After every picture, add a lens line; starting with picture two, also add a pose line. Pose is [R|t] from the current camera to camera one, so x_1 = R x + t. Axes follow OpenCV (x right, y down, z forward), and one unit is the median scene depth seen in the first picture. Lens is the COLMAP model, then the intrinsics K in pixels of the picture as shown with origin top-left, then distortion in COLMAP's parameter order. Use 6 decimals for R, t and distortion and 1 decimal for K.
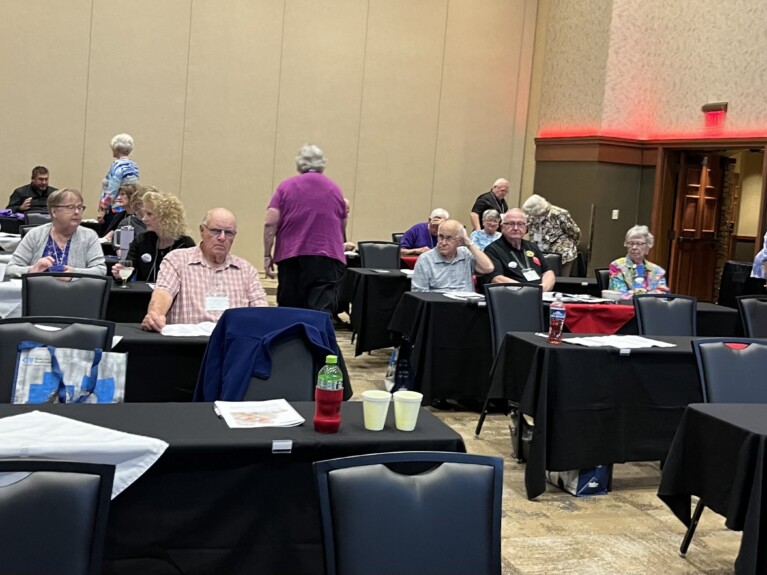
lens RADIAL K [[764.4, 0, 383.5], [0, 764.4, 287.5], [0, 0, 1]] dist [0.002361, -0.222511]
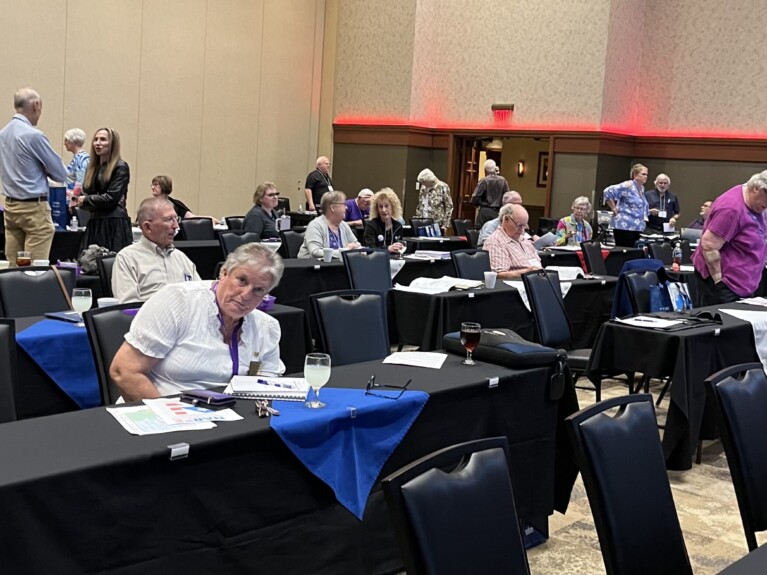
lens RADIAL K [[764.4, 0, 383.5], [0, 764.4, 287.5], [0, 0, 1]] dist [0.002361, -0.222511]
pose [[0.869890, -0.097659, 0.483481, -0.407784], [0.076431, 0.995052, 0.063477, -0.011162], [-0.487288, -0.018265, 0.873050, -0.116677]]
